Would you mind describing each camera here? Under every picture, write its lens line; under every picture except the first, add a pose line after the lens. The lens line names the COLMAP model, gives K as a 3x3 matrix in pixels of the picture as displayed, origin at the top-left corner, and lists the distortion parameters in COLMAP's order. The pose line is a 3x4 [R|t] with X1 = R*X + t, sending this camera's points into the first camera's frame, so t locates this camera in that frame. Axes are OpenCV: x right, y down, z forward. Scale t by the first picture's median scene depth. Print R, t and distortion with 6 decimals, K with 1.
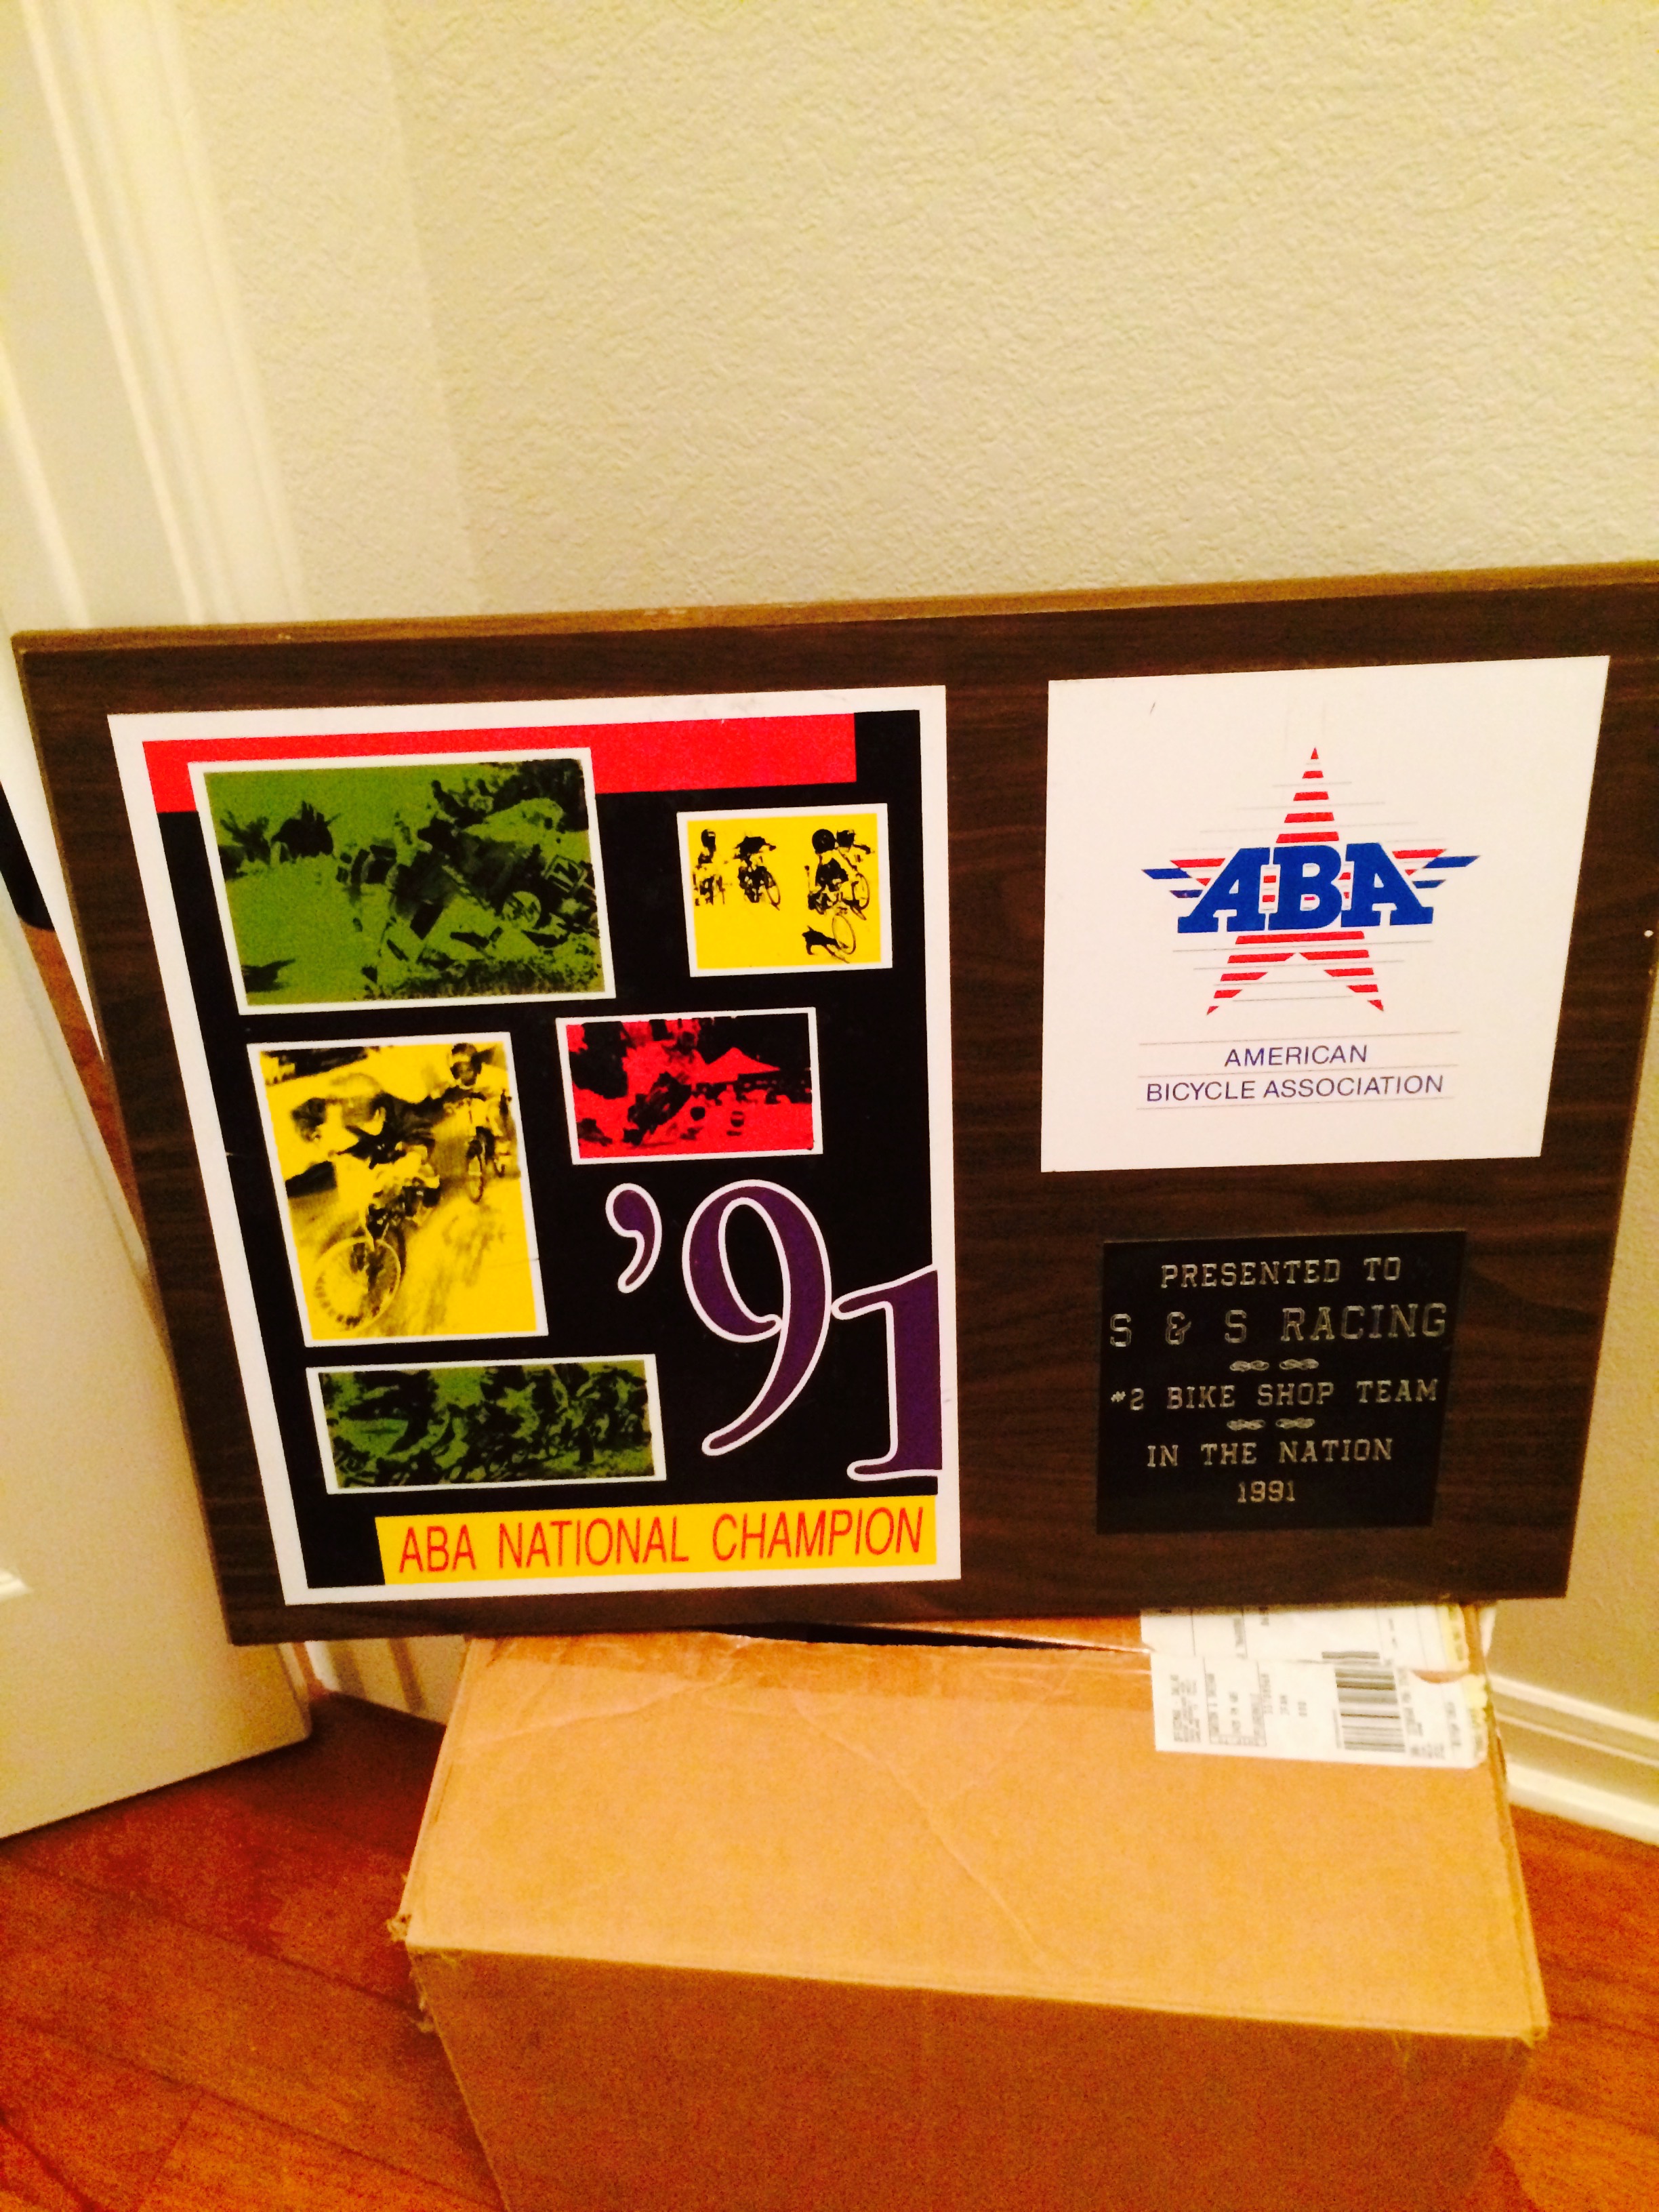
lens RADIAL K [[1889.3, 0, 829.1], [0, 1889.3, 1110.5], [0, 0, 1]] dist [0.078659, -0.114428]
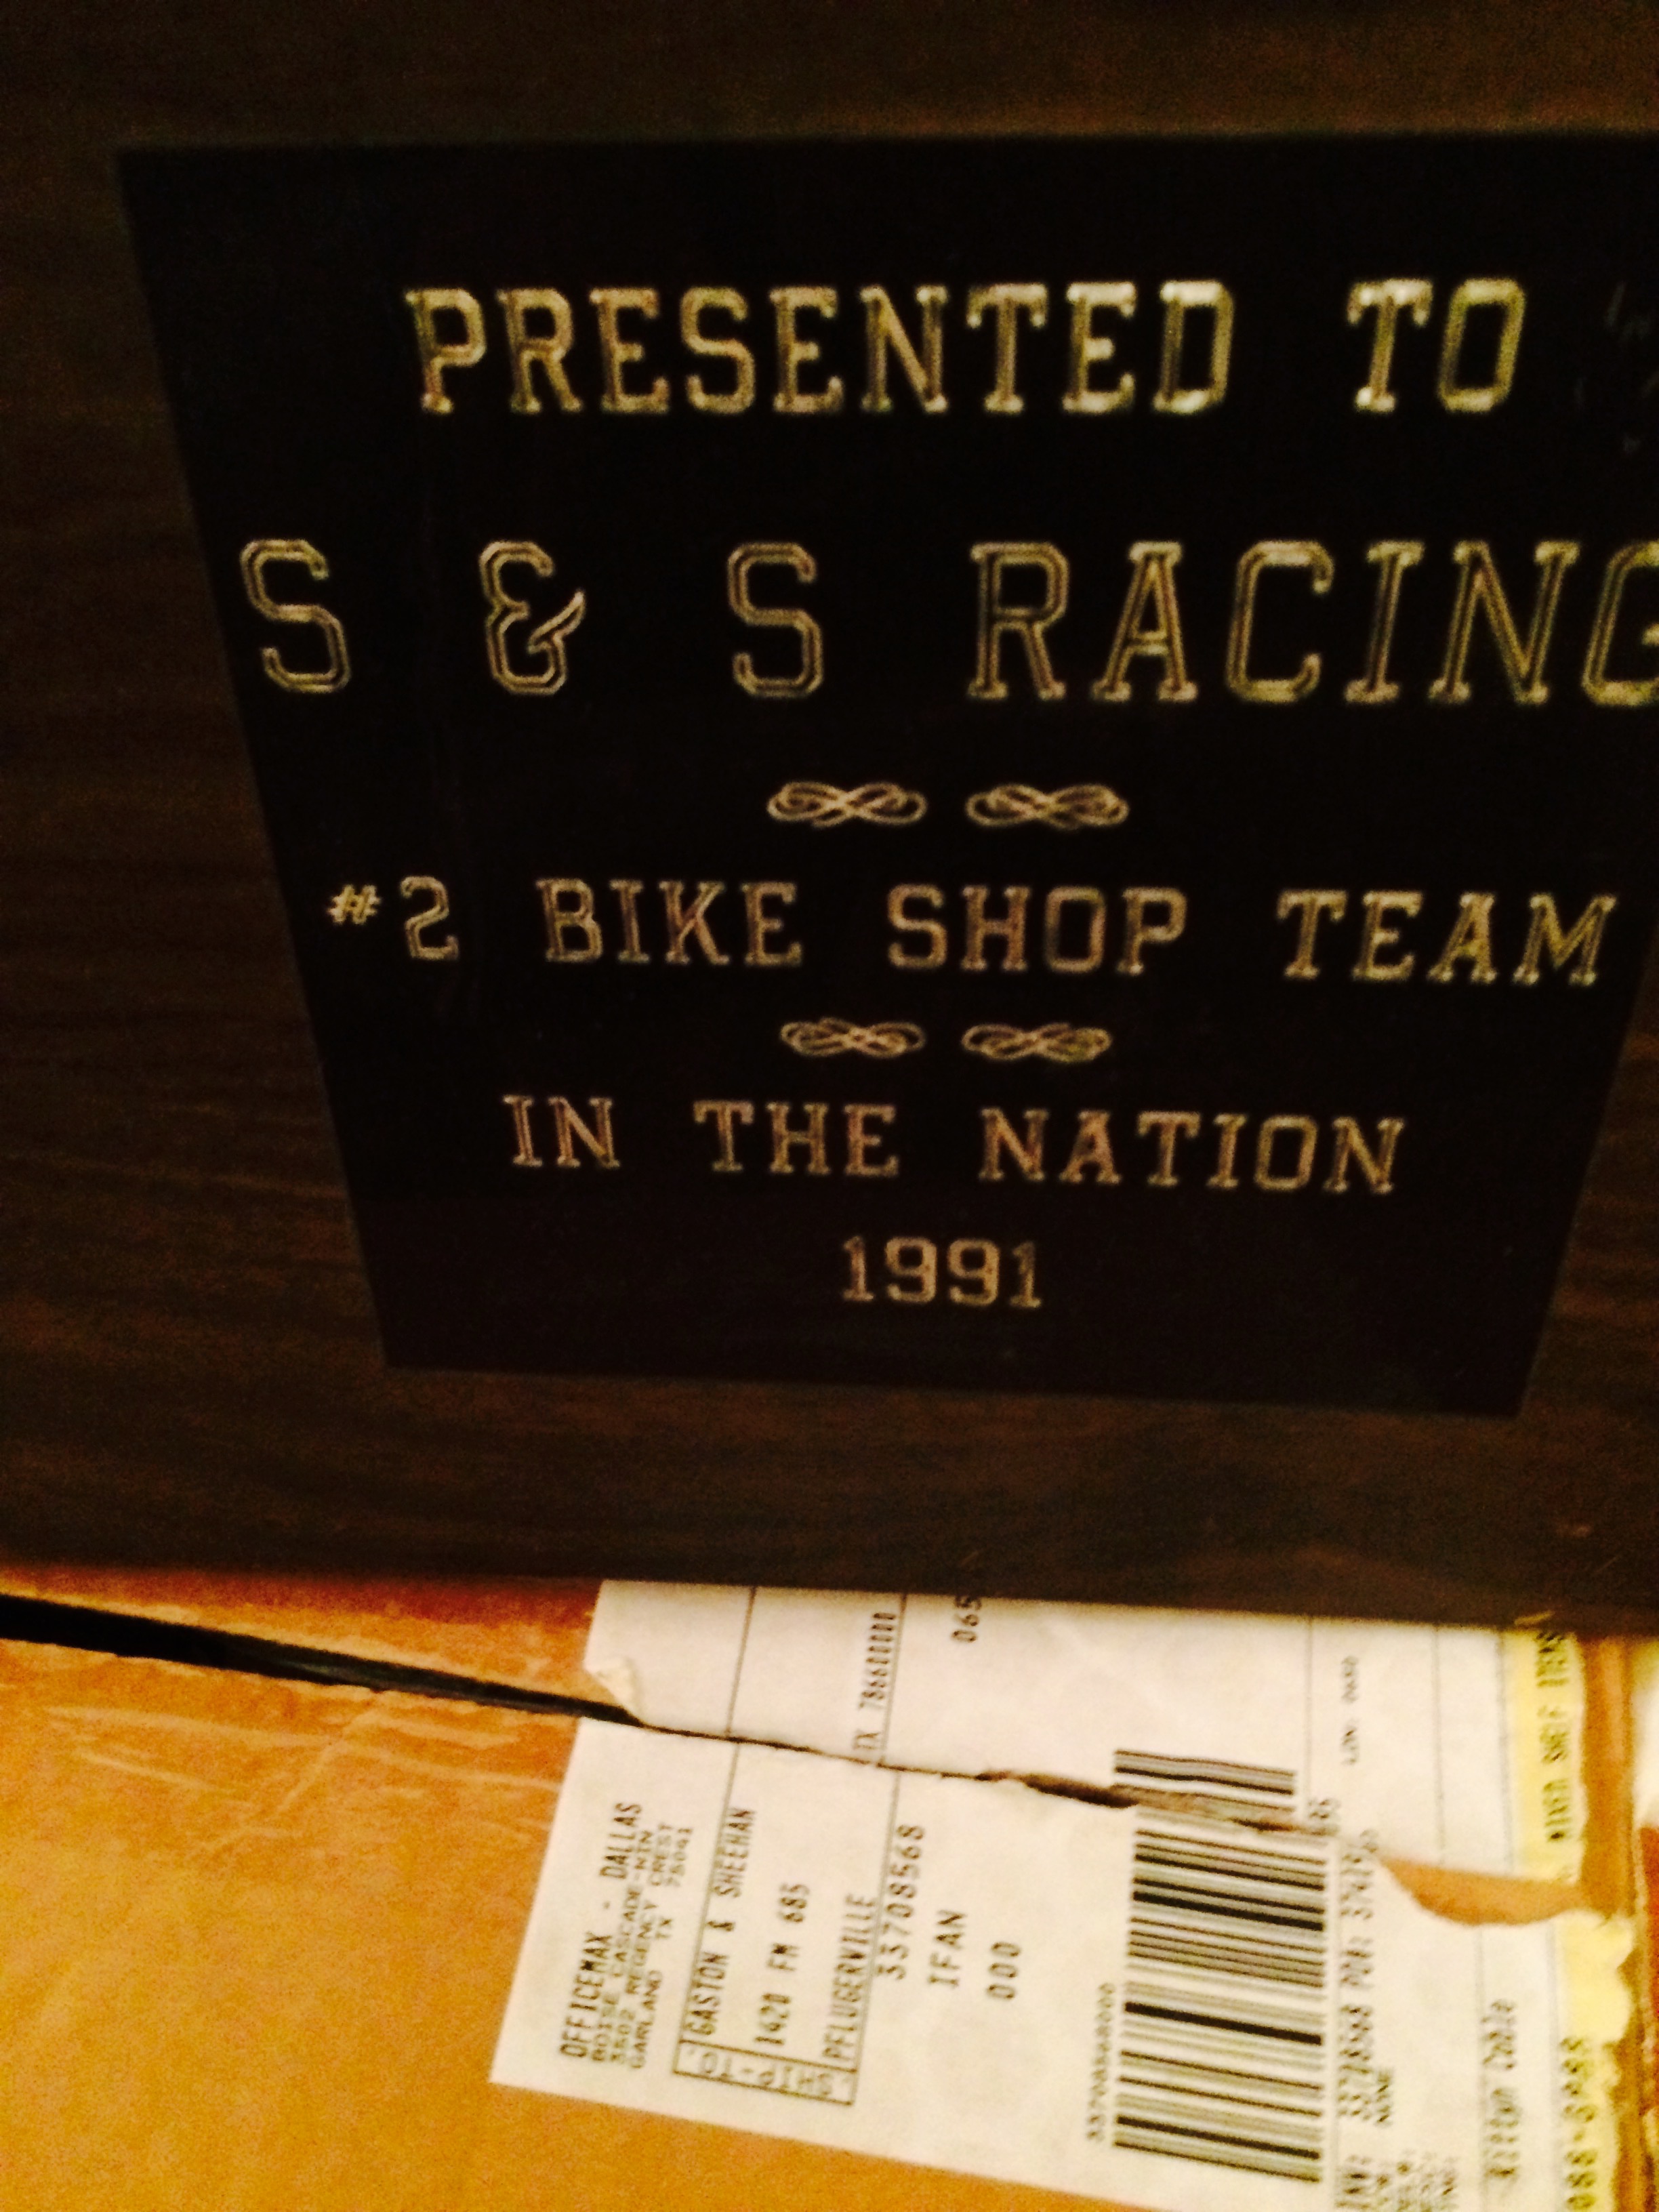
lens RADIAL K [[1889.3, 0, 829.1], [0, 1889.3, 1110.5], [0, 0, 1]] dist [0.078659, -0.114428]
pose [[0.996551, 0.061508, -0.055698, 0.233660], [-0.048460, 0.976271, 0.211062, 0.120792], [0.067359, -0.207634, 0.975885, 0.746344]]
